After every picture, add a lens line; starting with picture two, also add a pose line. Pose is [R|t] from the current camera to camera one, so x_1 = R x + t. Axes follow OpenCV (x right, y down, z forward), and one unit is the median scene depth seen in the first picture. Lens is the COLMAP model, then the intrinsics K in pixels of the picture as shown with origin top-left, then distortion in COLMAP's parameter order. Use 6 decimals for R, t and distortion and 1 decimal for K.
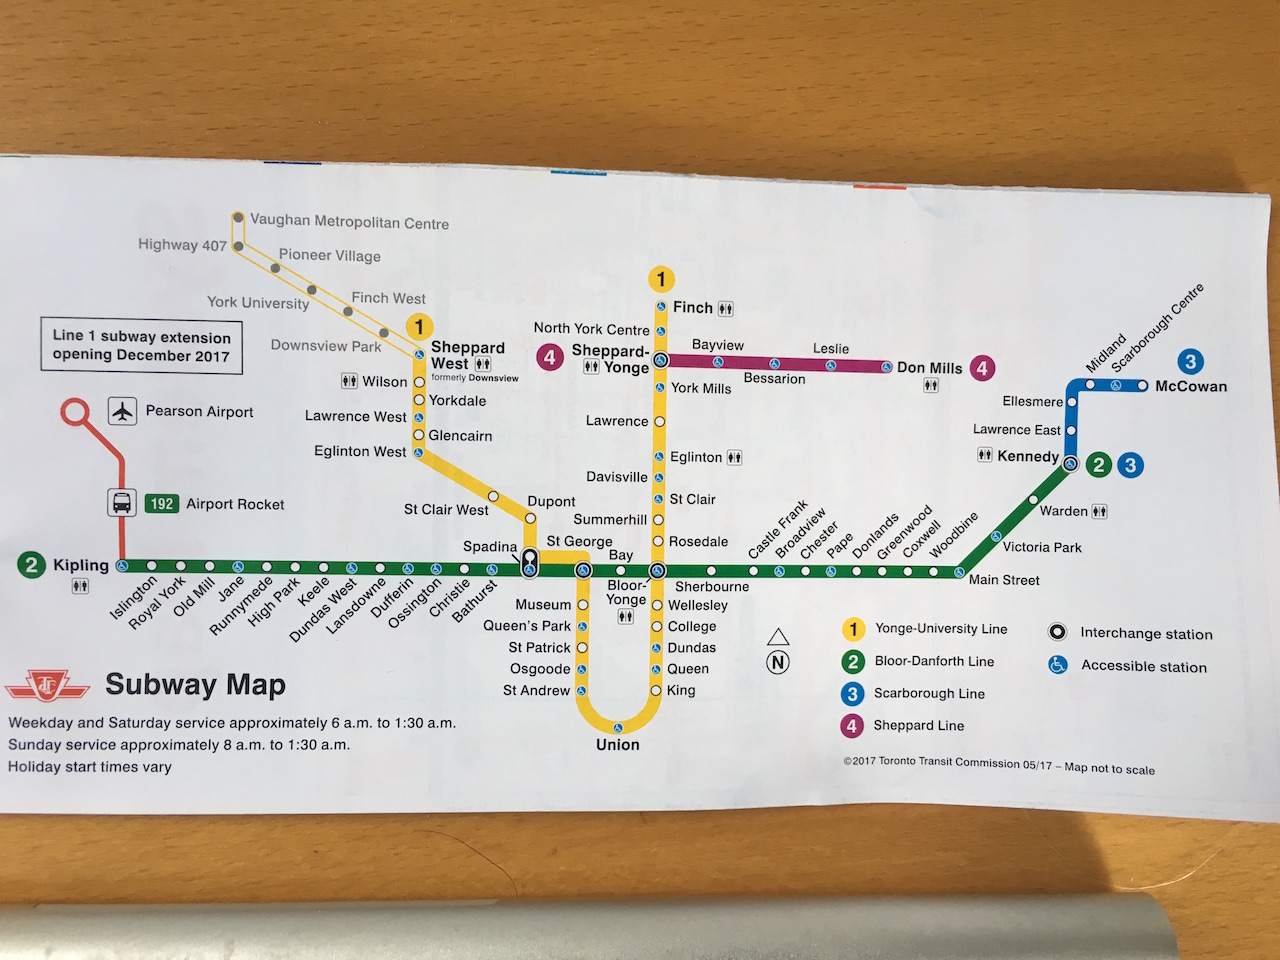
lens RADIAL K [[1067.7, 0, 642.0], [0, 1067.7, 477.6], [0, 0, 1]] dist [0.028566, -0.082538]
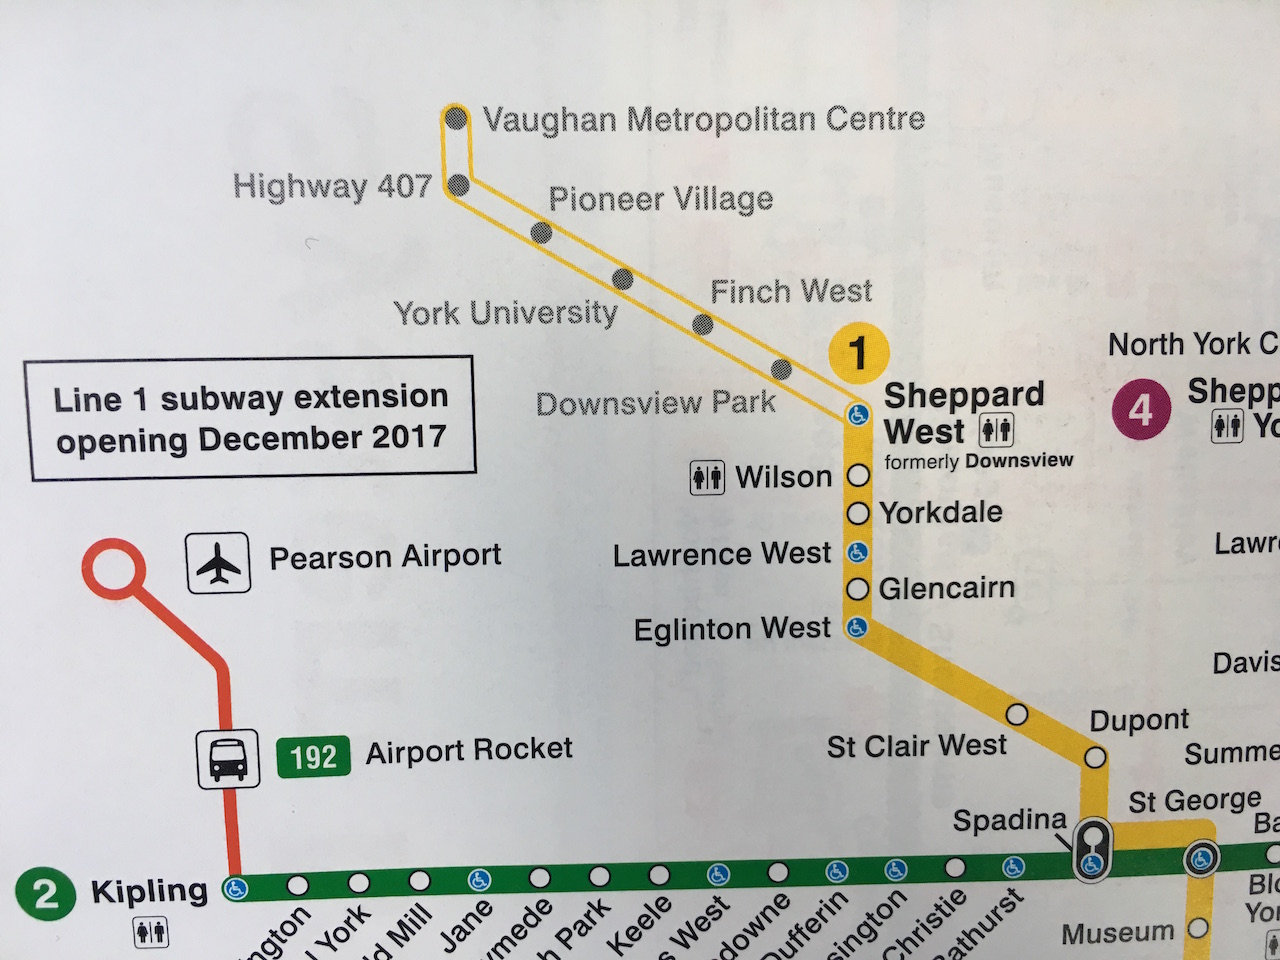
lens RADIAL K [[1067.7, 0, 641.2], [0, 1067.7, 478.2], [0, 0, 1]] dist [0.028566, -0.082538]
pose [[0.999363, -0.027733, -0.022452, -0.291690], [0.029253, 0.997084, 0.070486, -0.123211], [0.020432, -0.071098, 0.997260, 0.547439]]
